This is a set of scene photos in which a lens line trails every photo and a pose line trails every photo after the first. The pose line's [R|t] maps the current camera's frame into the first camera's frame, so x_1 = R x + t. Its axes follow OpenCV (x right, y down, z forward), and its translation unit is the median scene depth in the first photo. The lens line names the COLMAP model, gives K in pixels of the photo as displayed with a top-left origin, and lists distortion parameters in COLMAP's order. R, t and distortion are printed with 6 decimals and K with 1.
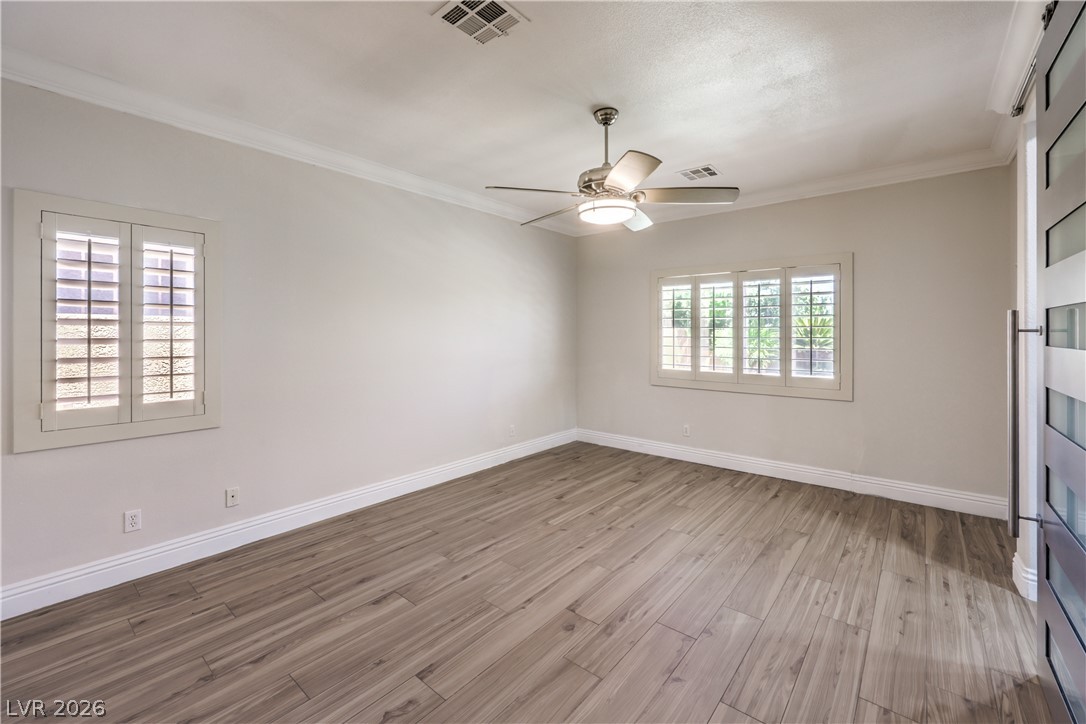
lens RADIAL K [[449.4, 0, 547.0], [0, 449.4, 341.4], [0, 0, 1]] dist [0.000200, -0.000154]
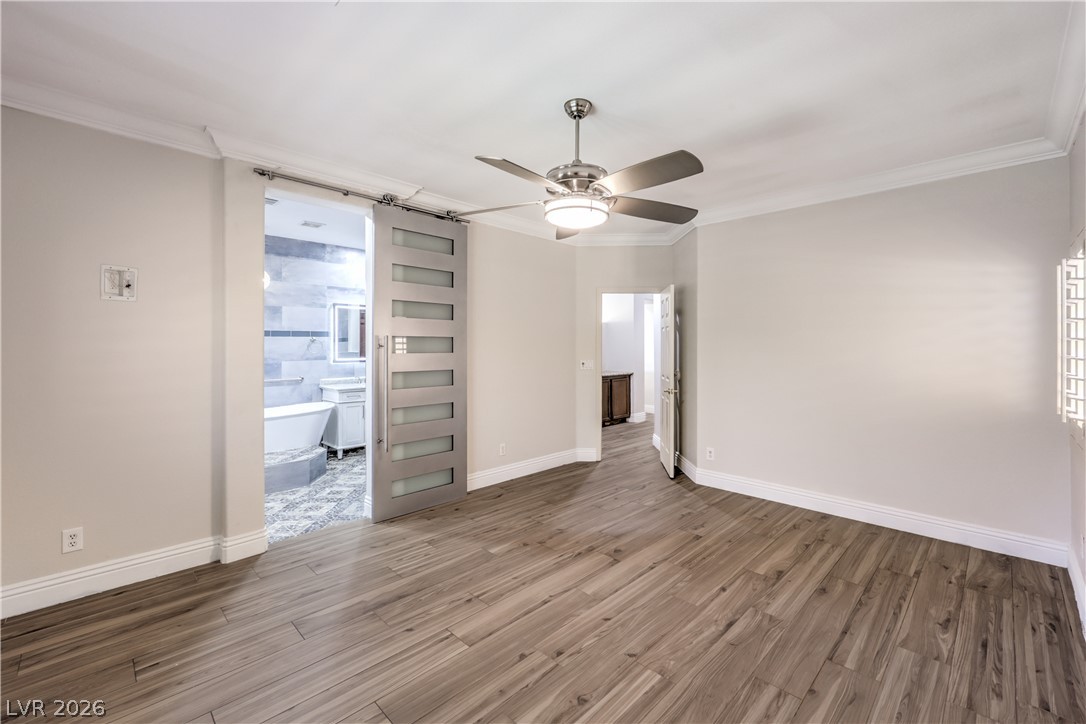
lens RADIAL K [[449.4, 0, 547.0], [0, 449.4, 341.4], [0, 0, 1]] dist [0.000200, -0.000154]
pose [[-0.996395, 0.001395, 0.084828, 0.121395], [0.002011, 0.999972, 0.007186, -0.040904], [-0.084815, 0.007331, -0.996370, 1.952395]]
